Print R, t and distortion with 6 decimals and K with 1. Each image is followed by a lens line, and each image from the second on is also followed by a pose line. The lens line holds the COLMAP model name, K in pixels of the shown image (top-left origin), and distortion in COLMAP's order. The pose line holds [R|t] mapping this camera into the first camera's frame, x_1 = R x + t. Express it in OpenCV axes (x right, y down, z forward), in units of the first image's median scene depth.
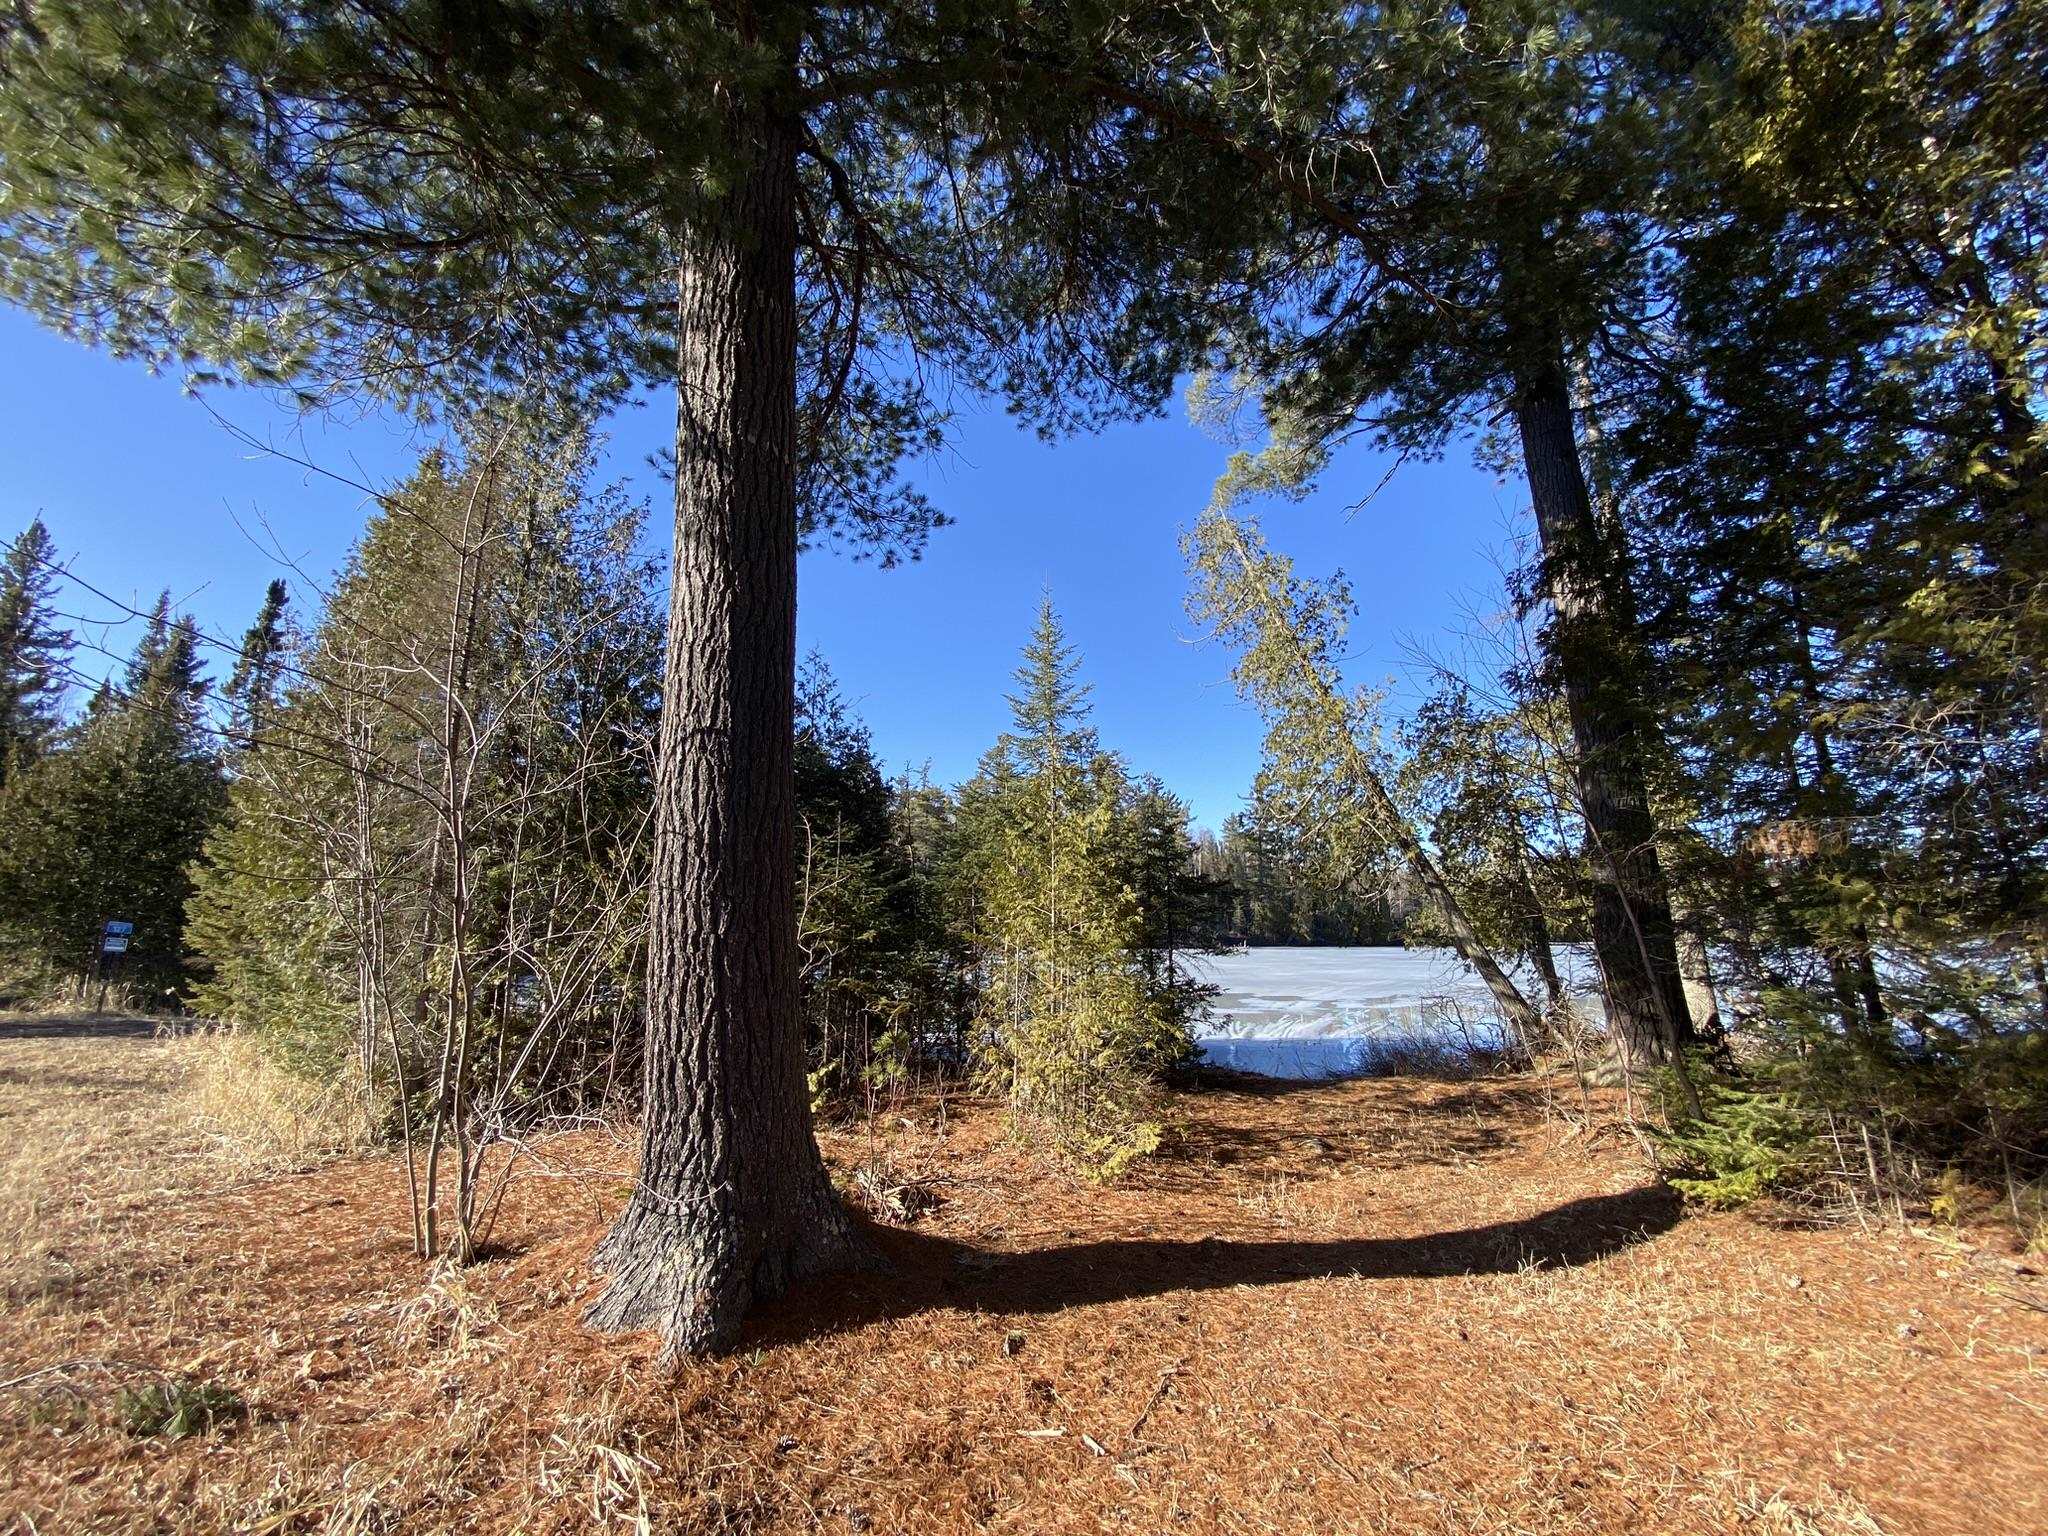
lens RADIAL K [[815.5, 0, 1006.3], [0, 815.5, 768.5], [0, 0, 1]] dist [-0.001061, -0.013240]
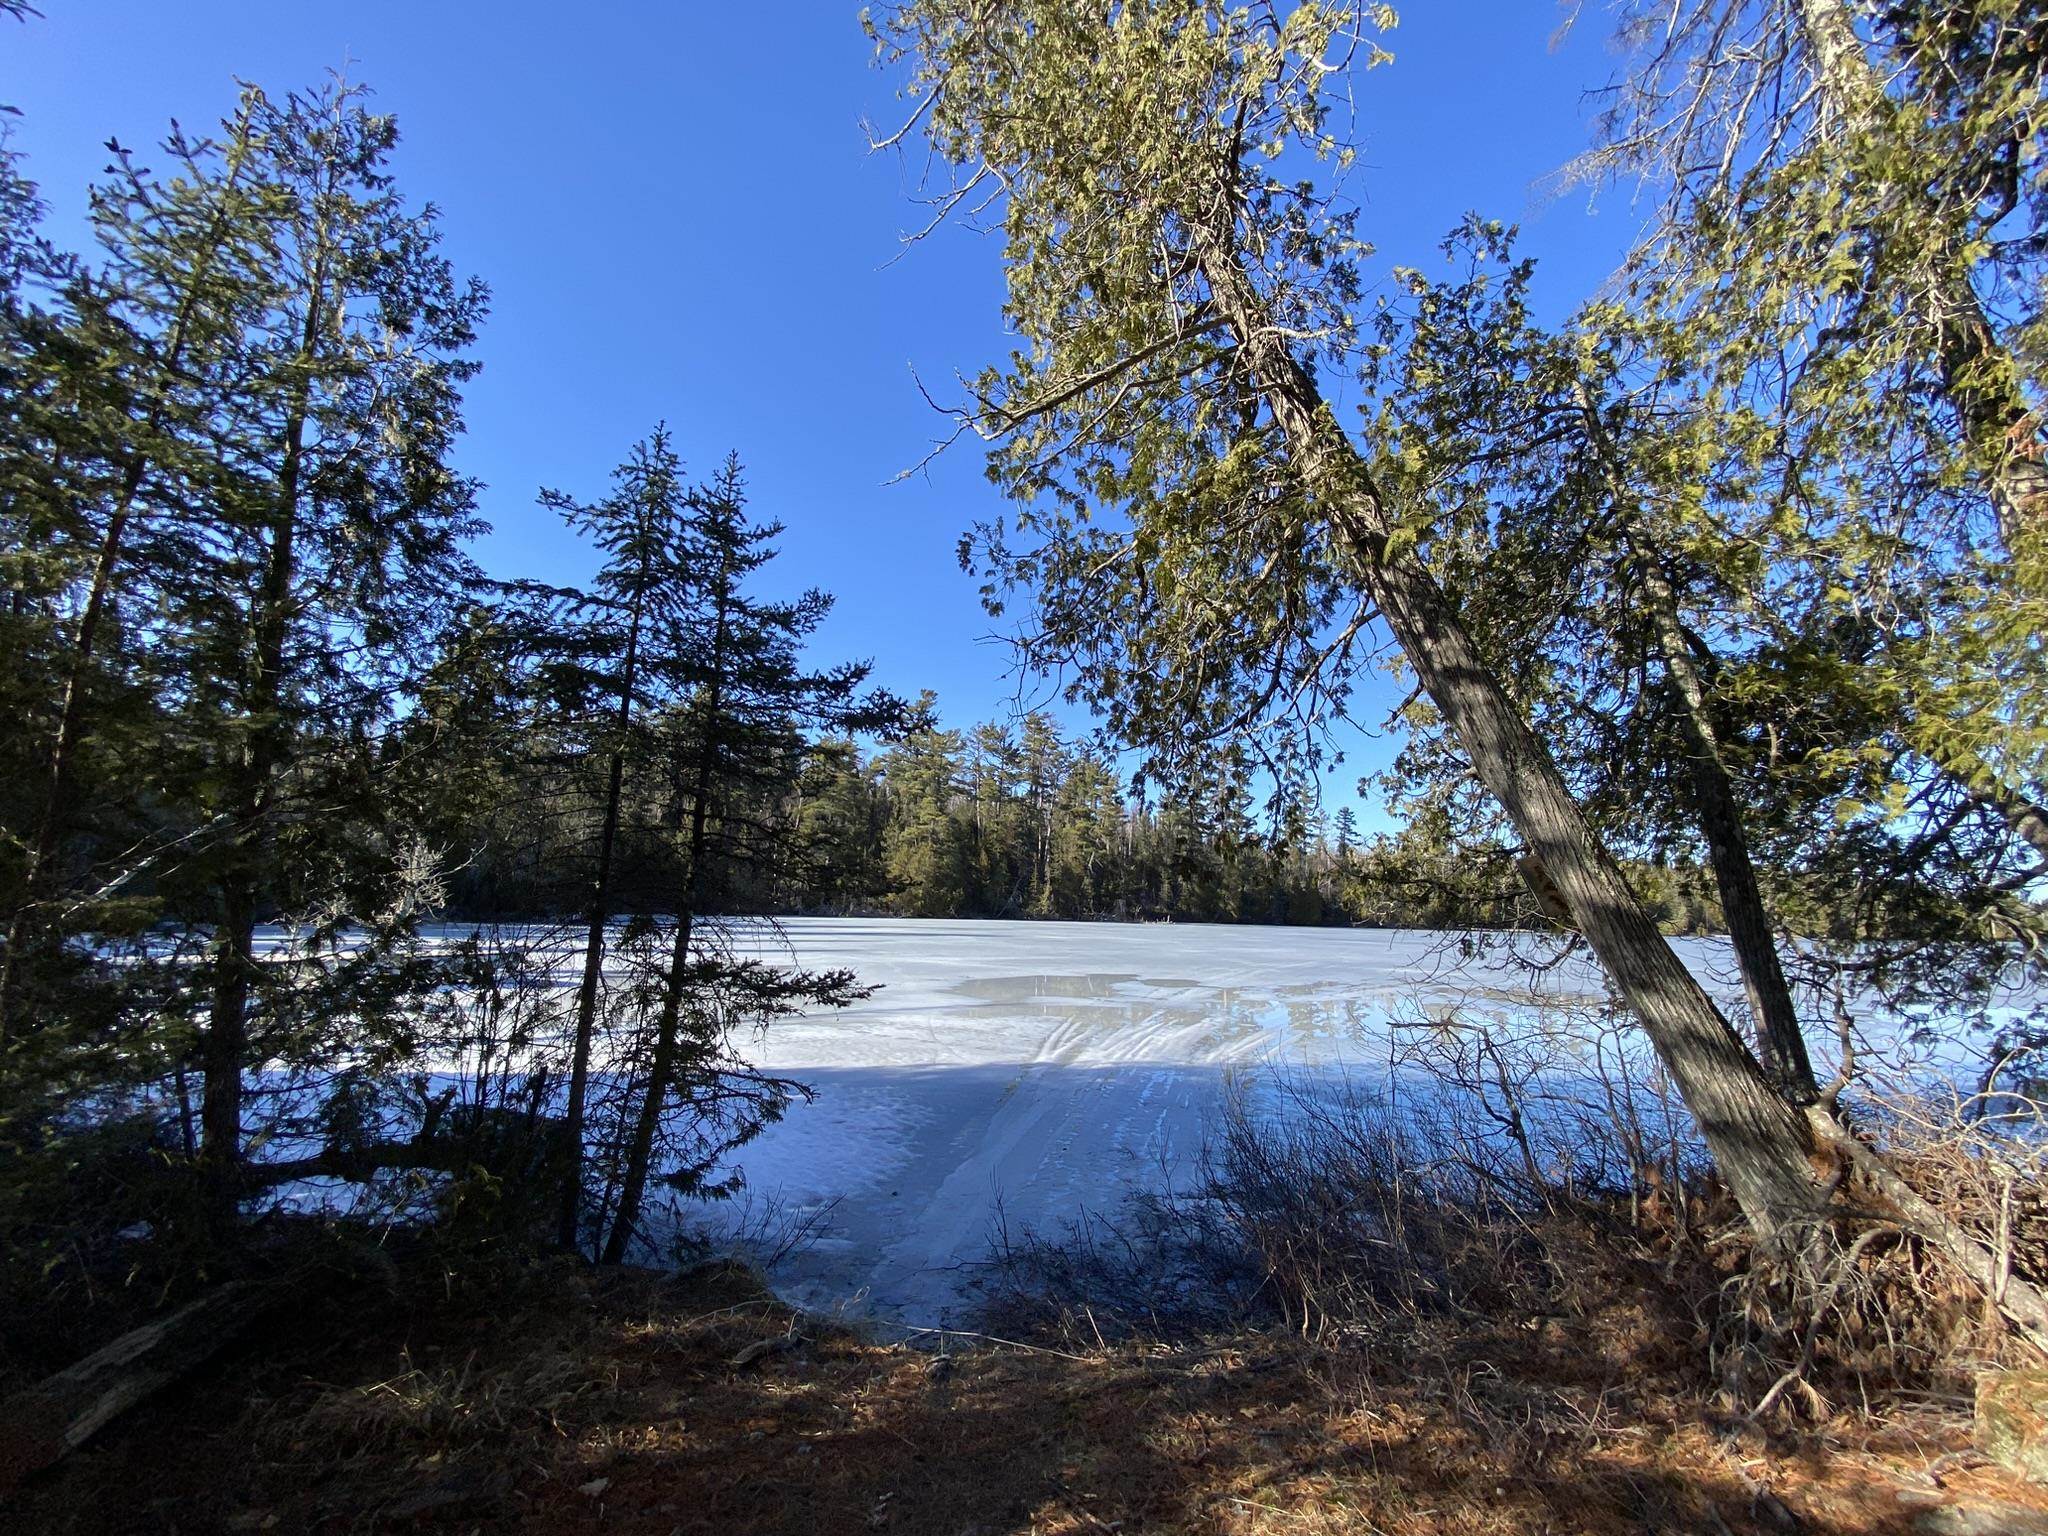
lens RADIAL K [[815.5, 0, 1006.3], [0, 815.5, 768.5], [0, 0, 1]] dist [-0.001061, -0.013240]
pose [[0.996839, 0.043001, 0.066806, 0.203313], [-0.045241, 0.998451, 0.032388, 0.107449], [-0.065309, -0.035308, 0.997240, 0.426893]]
